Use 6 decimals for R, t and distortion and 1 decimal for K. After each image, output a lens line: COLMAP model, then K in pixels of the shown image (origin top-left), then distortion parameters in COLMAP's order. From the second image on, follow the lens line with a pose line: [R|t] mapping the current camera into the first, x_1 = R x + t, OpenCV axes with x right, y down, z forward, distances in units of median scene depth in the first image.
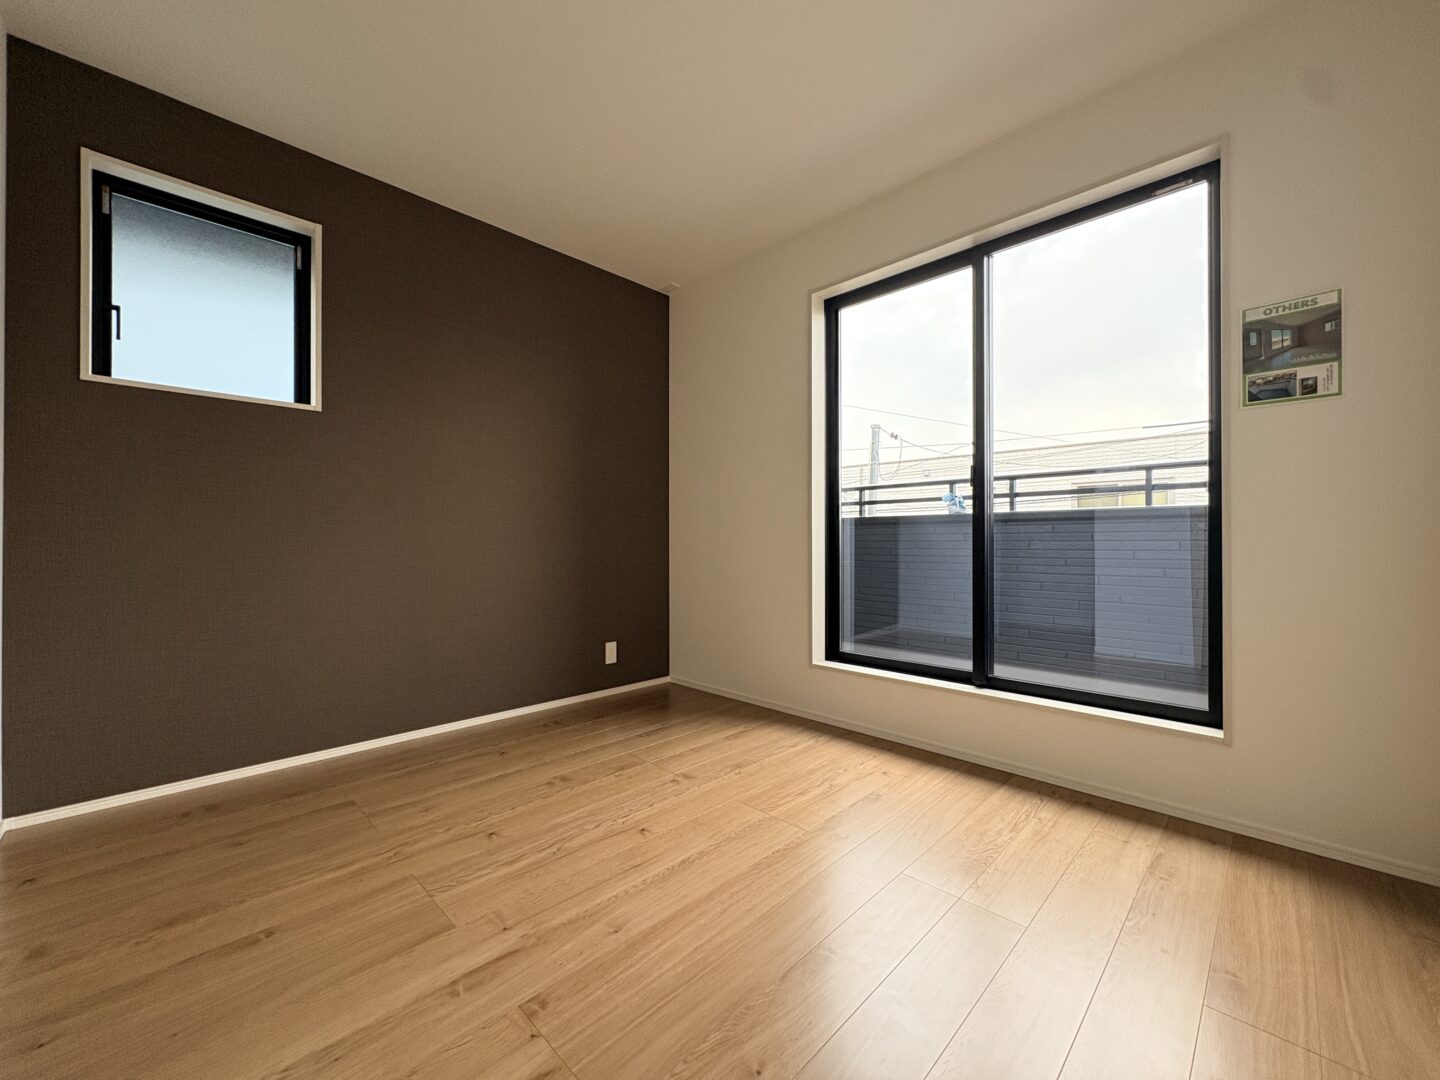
lens RADIAL K [[571.0, 0, 721.5], [0, 571.0, 541.5], [0, 0, 1]] dist [0.004557, 0.000282]
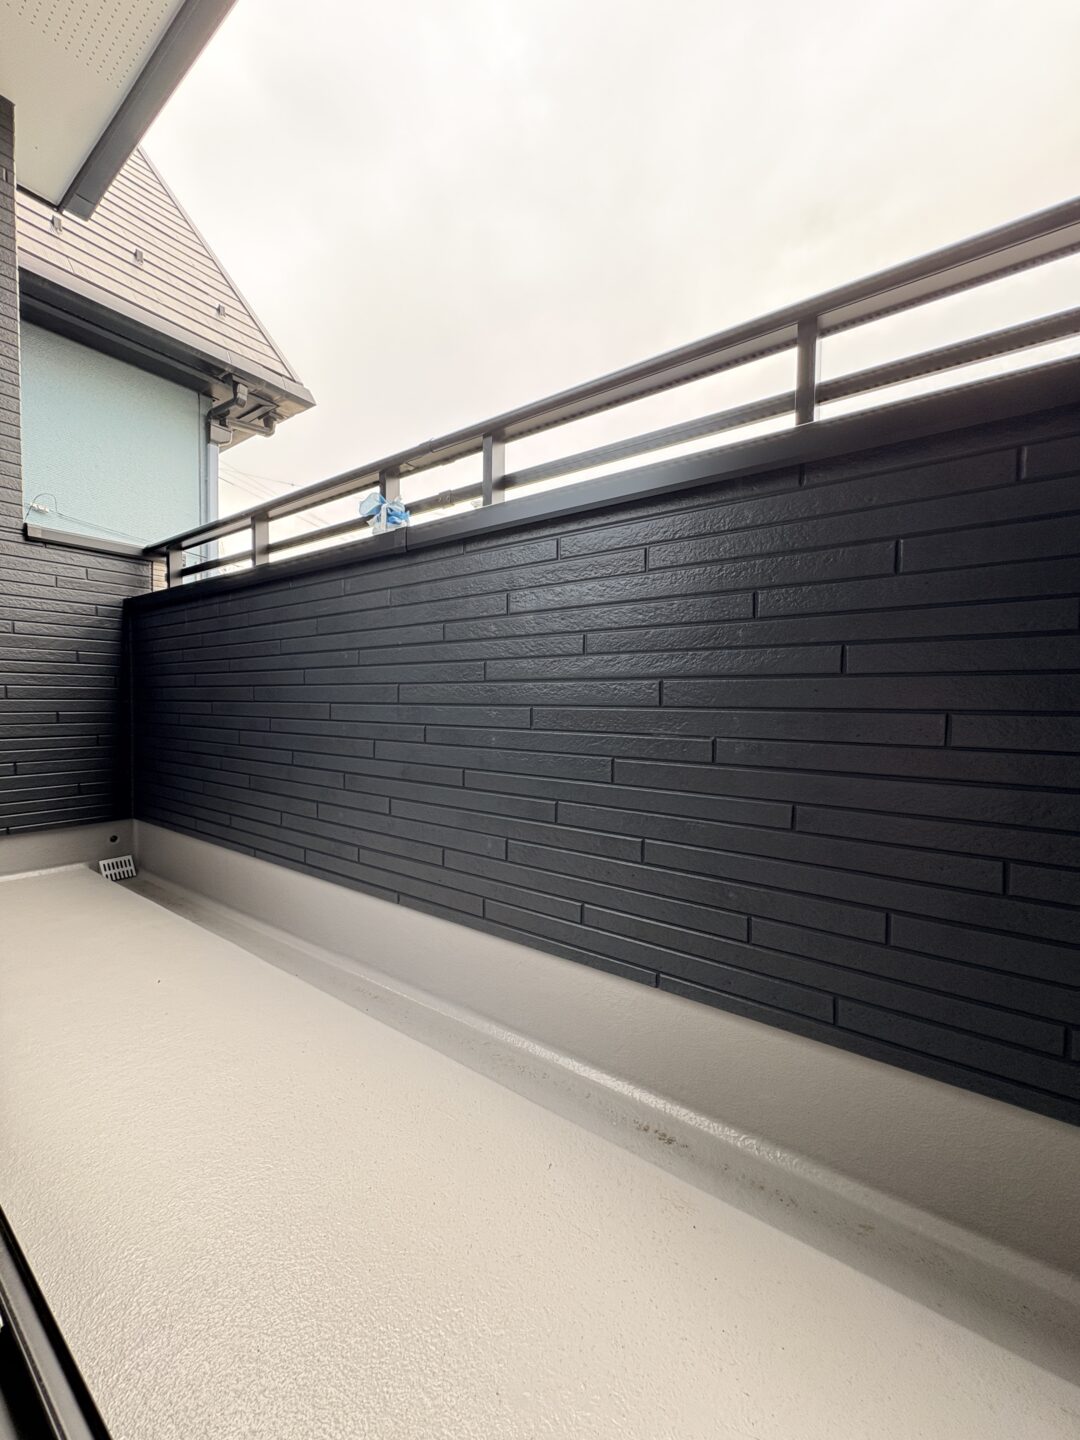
lens RADIAL K [[571.0, 0, 539.3], [0, 571.0, 715.5], [0, 0, 1]] dist [0.004557, 0.000282]
pose [[0.988894, -0.001607, 0.148614, 0.502501], [-0.003726, 0.999359, 0.035604, 0.063348], [-0.148576, -0.035762, 0.988254, 0.640715]]
